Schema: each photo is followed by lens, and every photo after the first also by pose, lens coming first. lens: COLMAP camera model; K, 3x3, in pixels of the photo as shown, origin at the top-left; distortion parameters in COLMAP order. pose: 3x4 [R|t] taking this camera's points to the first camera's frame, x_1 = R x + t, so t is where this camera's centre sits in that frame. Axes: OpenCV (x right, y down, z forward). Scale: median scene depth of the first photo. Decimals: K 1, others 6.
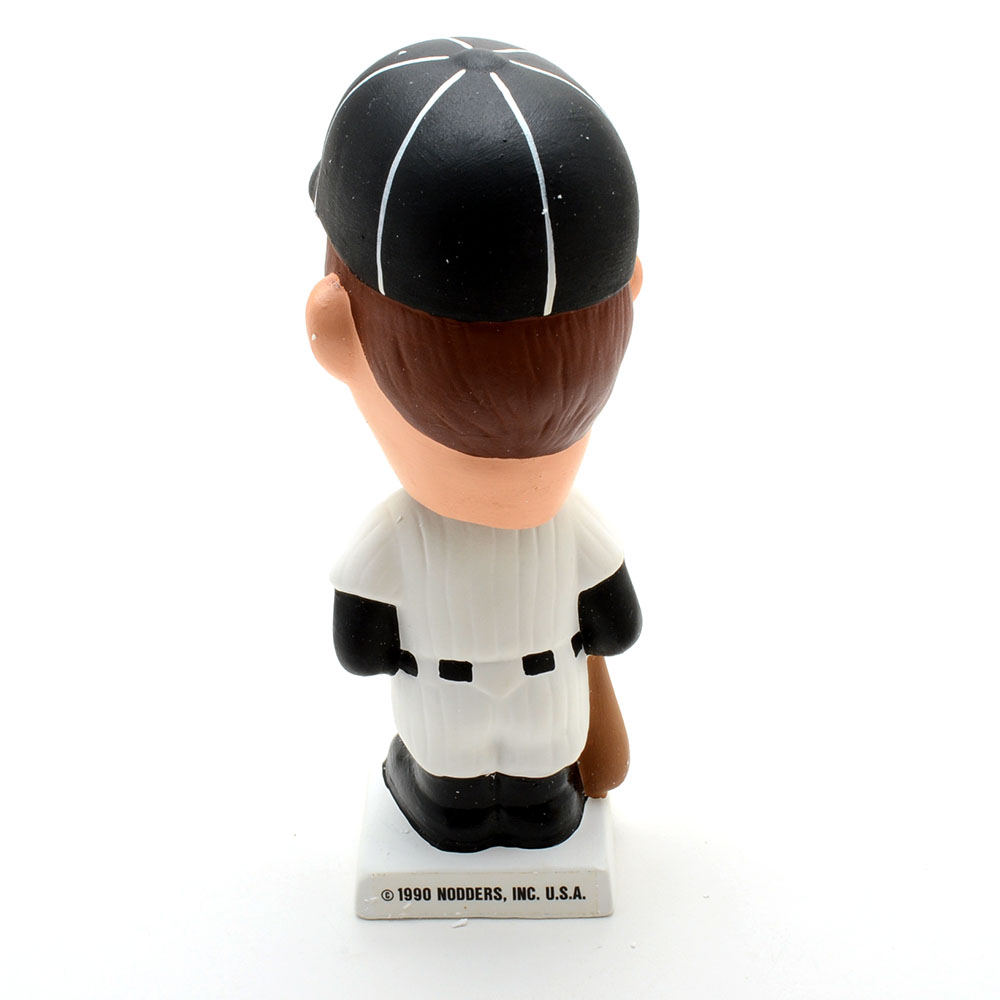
lens RADIAL K [[1774.2, 0, 497.1], [0, 1774.2, 498.8], [0, 0, 1]] dist [-0.003514, 0.000000]
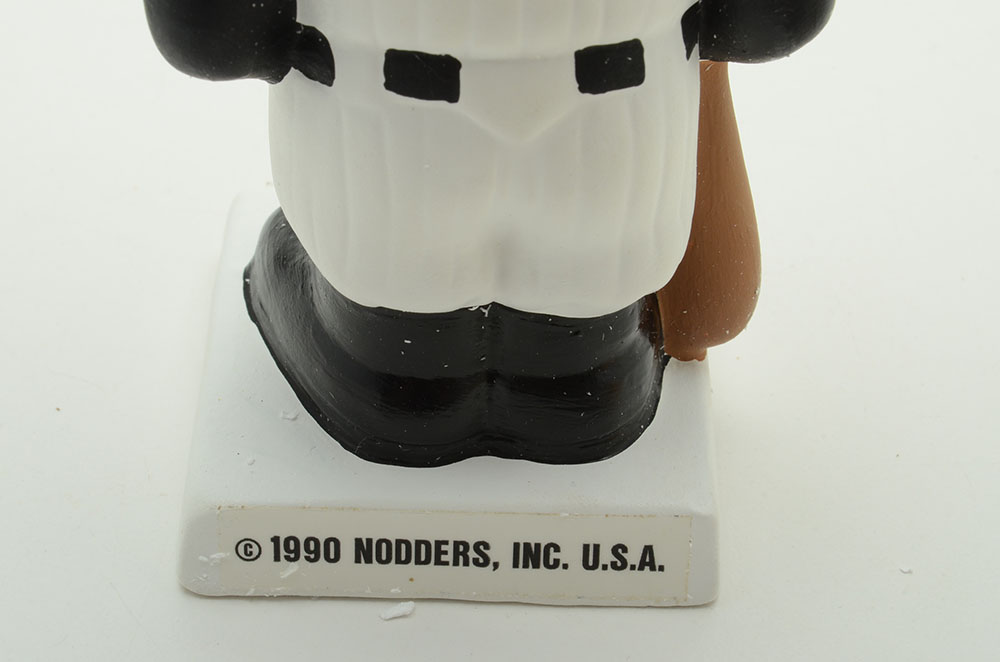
lens RADIAL K [[2346.4, 0, 501.6], [0, 2346.4, 328.7], [0, 0, 1]] dist [0.064257, 0.000000]
pose [[0.997521, 0.040864, 0.057291, -0.032705], [-0.050498, 0.982675, 0.178325, 0.050913], [-0.049011, -0.180776, 0.982302, 0.392993]]
